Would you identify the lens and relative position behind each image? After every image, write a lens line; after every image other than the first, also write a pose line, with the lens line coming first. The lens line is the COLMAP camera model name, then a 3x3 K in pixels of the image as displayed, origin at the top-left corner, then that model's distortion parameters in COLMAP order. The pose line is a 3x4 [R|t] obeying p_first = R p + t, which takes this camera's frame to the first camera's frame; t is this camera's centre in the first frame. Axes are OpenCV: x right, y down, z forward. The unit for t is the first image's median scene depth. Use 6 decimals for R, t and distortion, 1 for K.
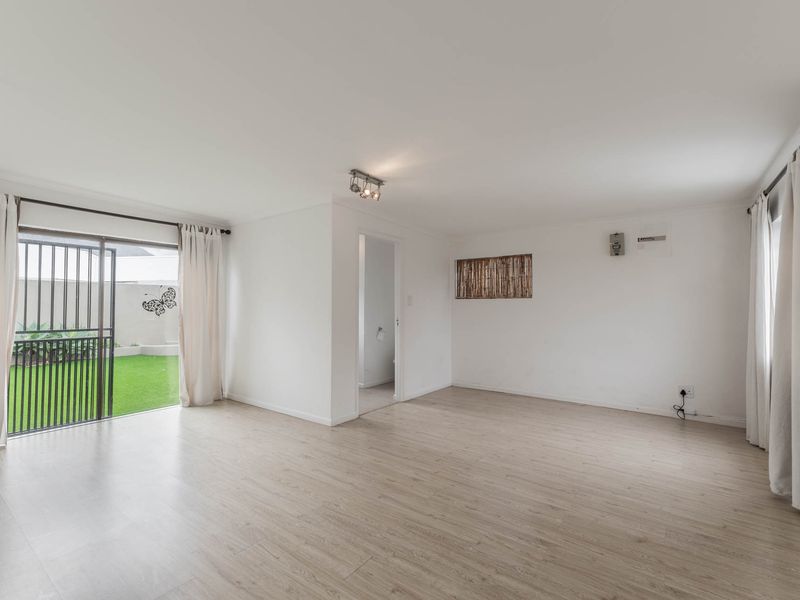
lens RADIAL K [[379.1, 0, 400.0], [0, 379.1, 300.0], [0, 0, 1]] dist [0.001245, 0.000182]
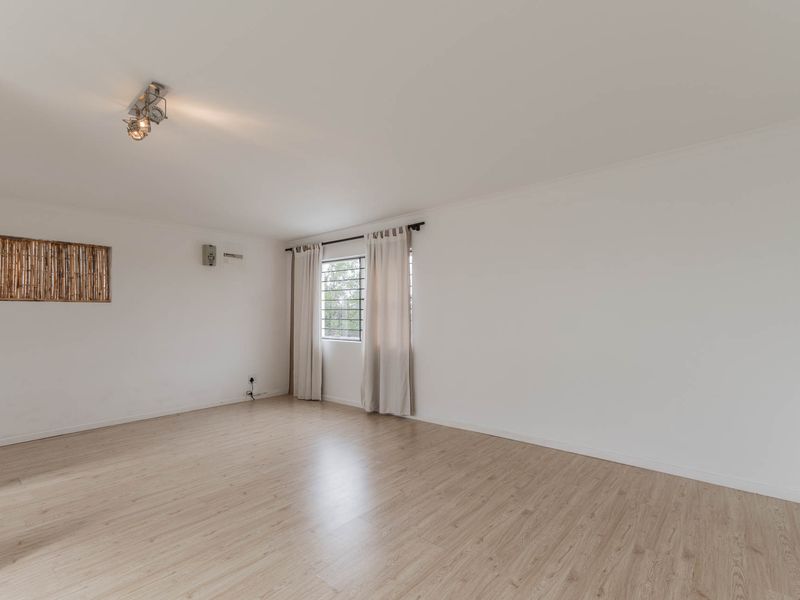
lens RADIAL K [[382.2, 0, 399.3], [0, 382.2, 312.4], [0, 0, 1]] dist [0.002484, 0.000466]
pose [[0.064802, 0.000334, 0.997898, -0.513690], [-0.016995, 0.999855, 0.000769, 0.006006], [-0.997753, -0.017010, 0.064798, 0.420996]]
